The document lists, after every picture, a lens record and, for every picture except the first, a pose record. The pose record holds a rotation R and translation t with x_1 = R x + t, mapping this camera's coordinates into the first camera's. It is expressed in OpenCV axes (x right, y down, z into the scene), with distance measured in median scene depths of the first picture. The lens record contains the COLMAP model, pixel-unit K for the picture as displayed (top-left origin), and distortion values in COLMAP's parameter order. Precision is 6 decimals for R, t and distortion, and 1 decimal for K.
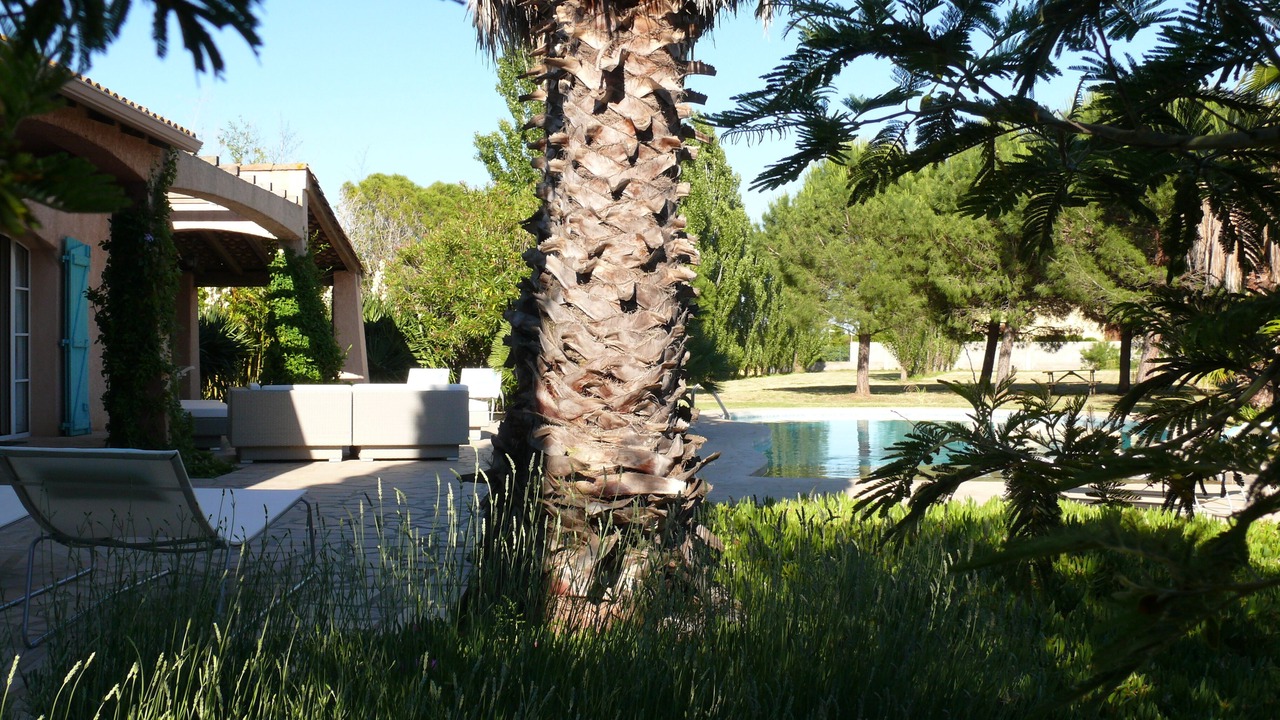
lens RADIAL K [[1332.2, 0, 640.0], [0, 1332.2, 360.0], [0, 0, 1]] dist [-0.147259, 0.207210]
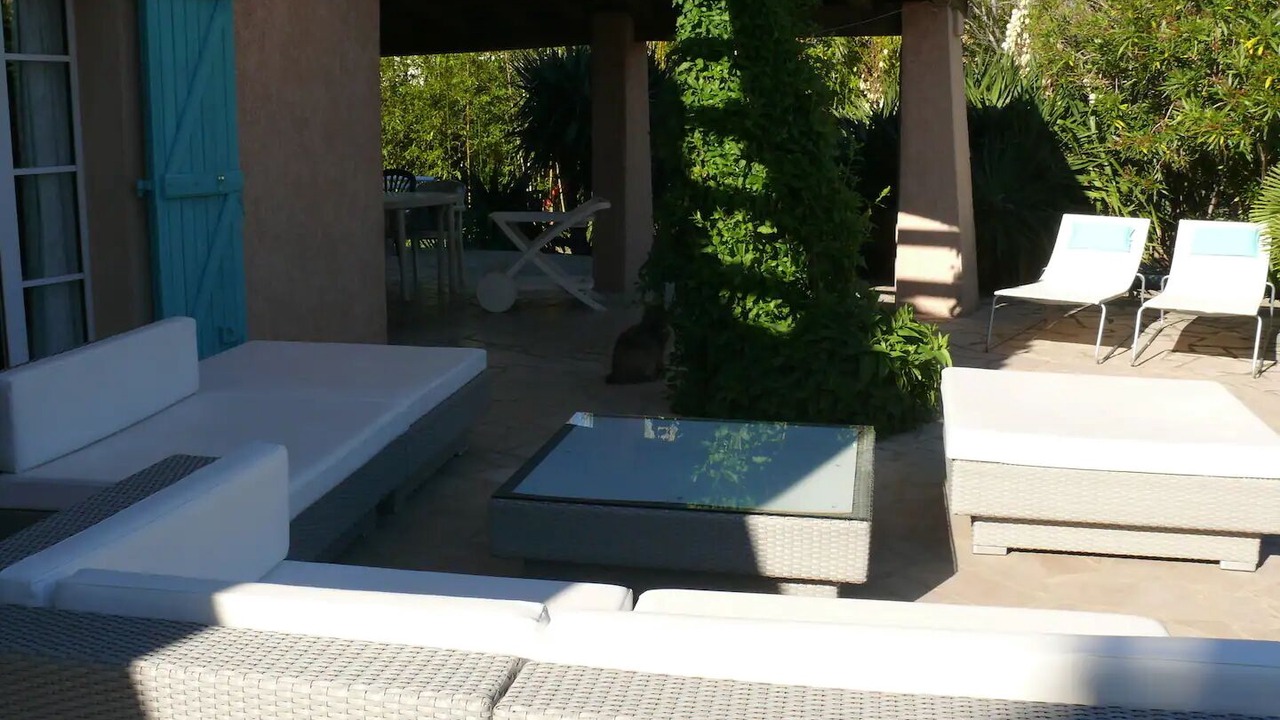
lens RADIAL K [[1332.2, 0, 640.0], [0, 1332.2, 360.0], [0, 0, 1]] dist [-0.147259, 0.207210]
pose [[0.876488, 0.090553, -0.472832, -0.078527], [-0.007256, 0.984524, 0.175098, -0.022503], [0.481370, -0.150040, 0.863580, 0.508619]]
